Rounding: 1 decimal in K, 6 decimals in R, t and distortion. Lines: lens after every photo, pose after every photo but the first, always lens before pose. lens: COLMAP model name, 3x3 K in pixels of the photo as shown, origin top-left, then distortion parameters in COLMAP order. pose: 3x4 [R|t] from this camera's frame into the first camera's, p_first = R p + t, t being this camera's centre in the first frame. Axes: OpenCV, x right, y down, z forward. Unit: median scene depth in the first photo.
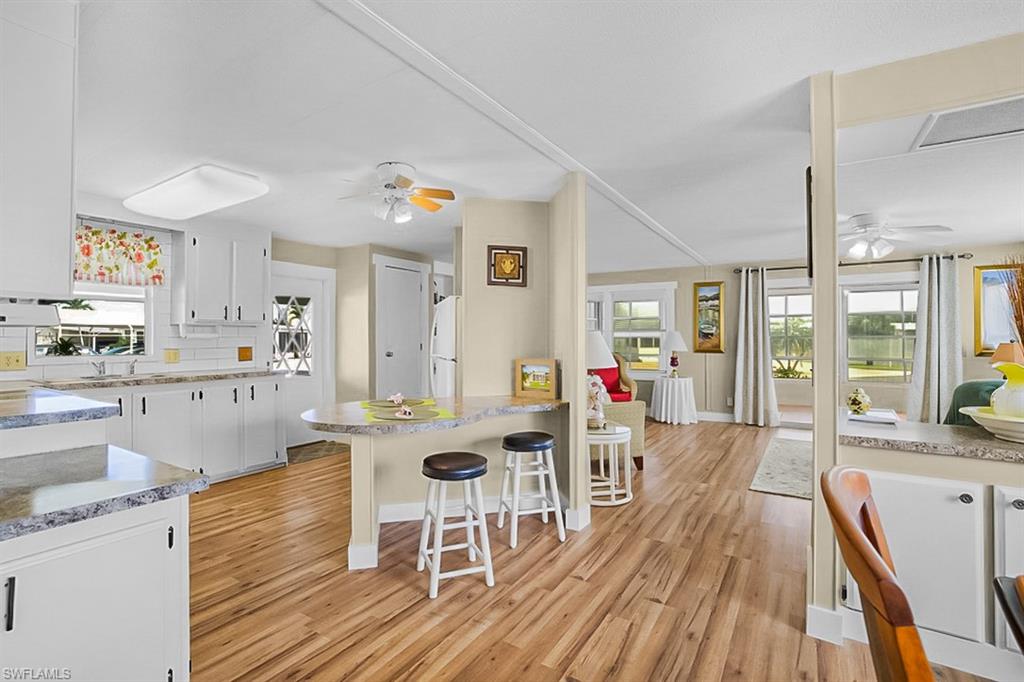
lens RADIAL K [[465.1, 0, 508.6], [0, 465.1, 337.3], [0, 0, 1]] dist [-0.050748, 0.020184]
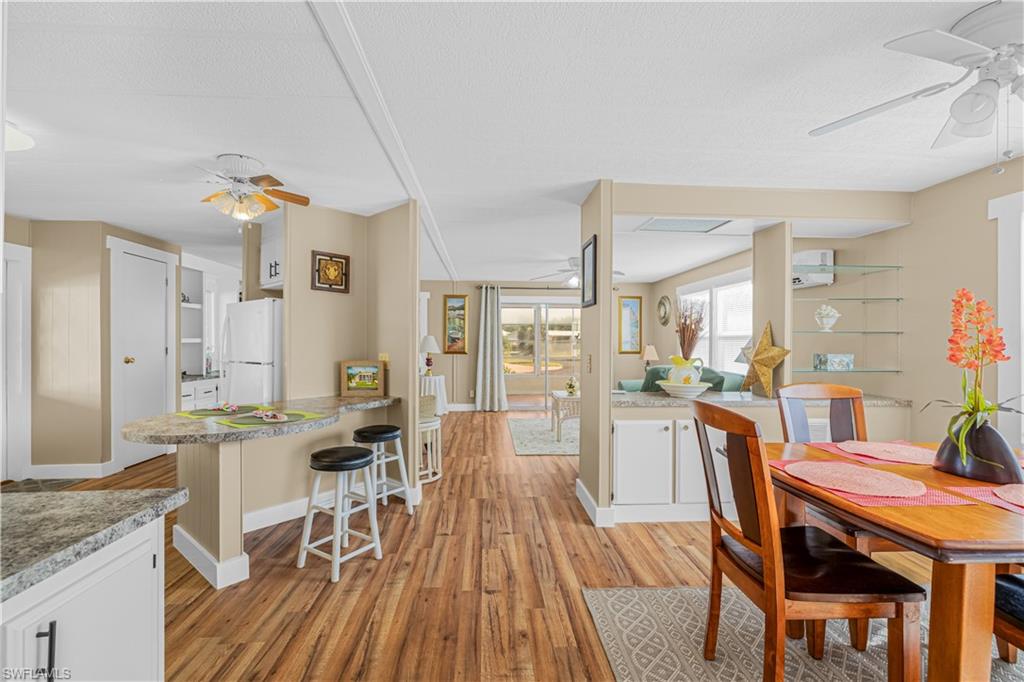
lens RADIAL K [[446.2, 0, 516.0], [0, 446.2, 345.4], [0, 0, 1]] dist [-0.022488, 0.007251]
pose [[0.808154, -0.002086, 0.588967, -0.295045], [-0.004307, 0.999946, 0.009452, -0.000709], [-0.588955, -0.010175, 0.808102, -0.061415]]
